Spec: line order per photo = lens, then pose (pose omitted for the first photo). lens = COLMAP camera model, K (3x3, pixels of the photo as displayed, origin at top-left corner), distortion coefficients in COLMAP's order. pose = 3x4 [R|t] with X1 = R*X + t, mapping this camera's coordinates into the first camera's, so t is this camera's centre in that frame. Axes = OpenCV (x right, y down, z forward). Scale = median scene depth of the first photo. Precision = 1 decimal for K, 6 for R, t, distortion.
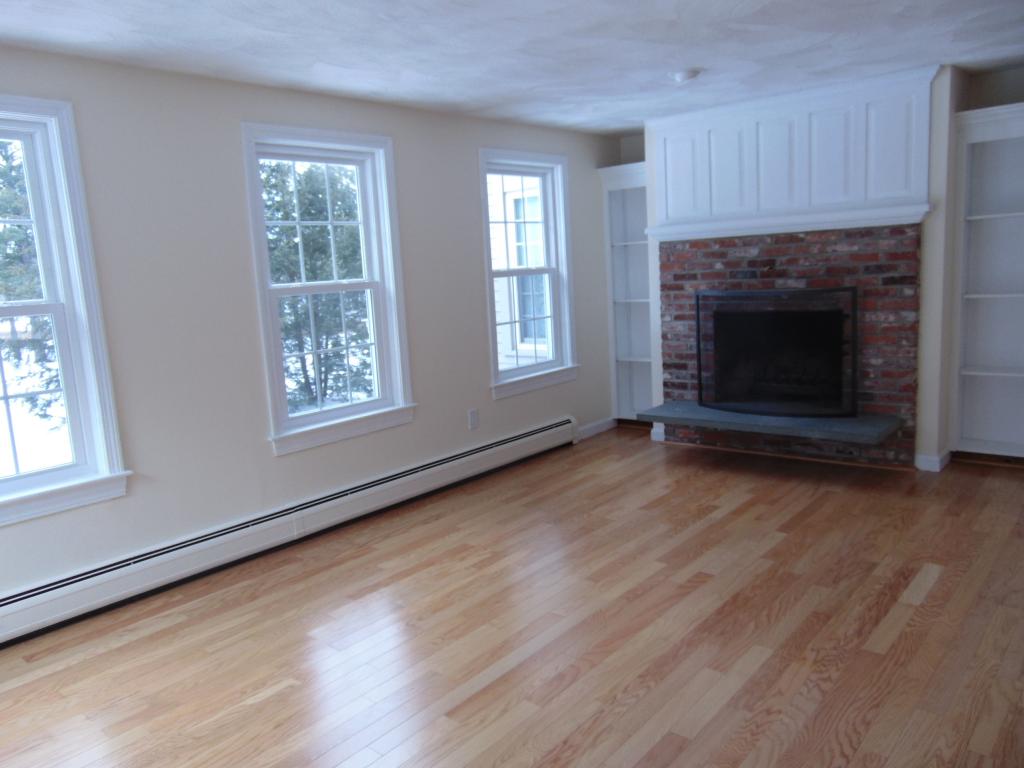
lens RADIAL K [[732.2, 0, 508.1], [0, 732.2, 377.4], [0, 0, 1]] dist [-0.031673, 0.059384]
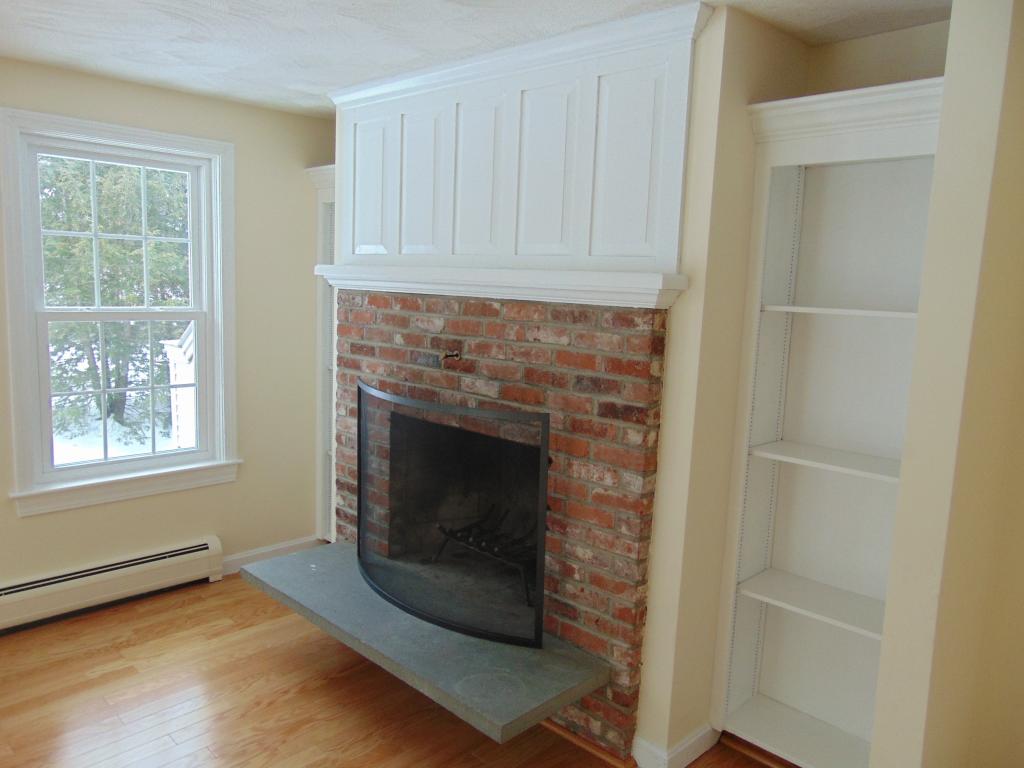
lens RADIAL K [[732.2, 0, 508.1], [0, 732.2, 377.4], [0, 0, 1]] dist [-0.031673, 0.059384]
pose [[0.992993, 0.108918, -0.045837, 0.452722], [-0.110042, 0.993667, -0.022736, -0.130160], [0.043071, 0.027621, 0.998690, 0.446557]]
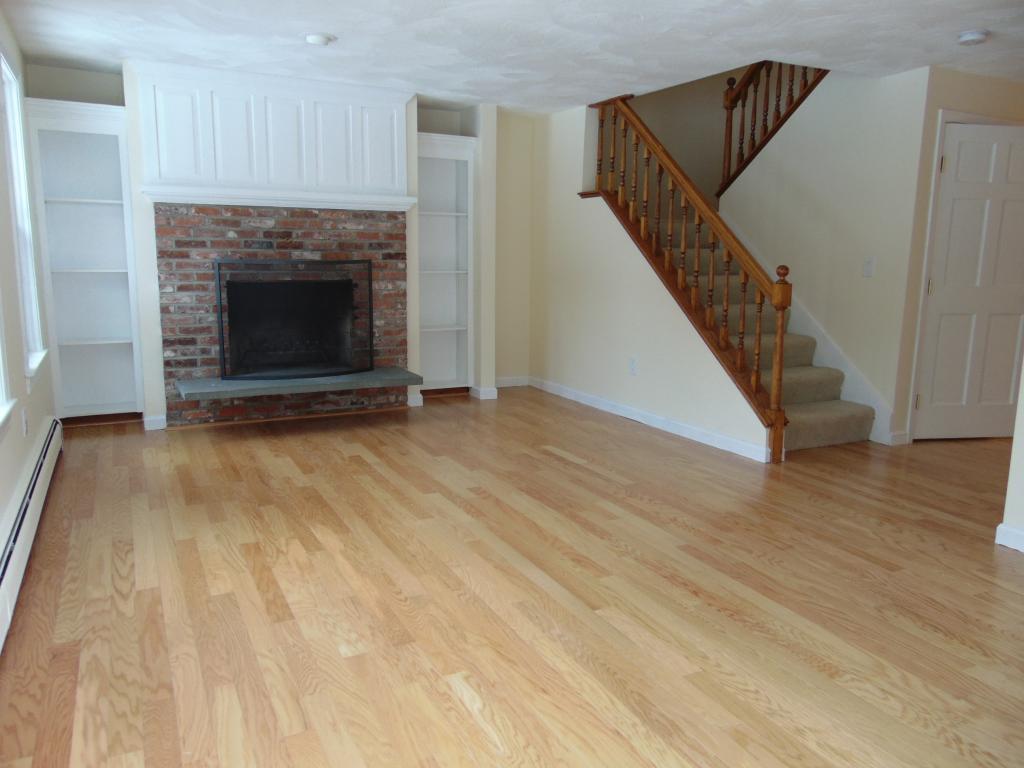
lens RADIAL K [[732.2, 0, 508.1], [0, 732.2, 377.4], [0, 0, 1]] dist [-0.031673, 0.059384]
pose [[0.410727, -0.090104, 0.907295, -0.509852], [0.099216, 0.993612, 0.053762, 0.023680], [-0.906344, 0.067937, 0.417043, 0.301263]]
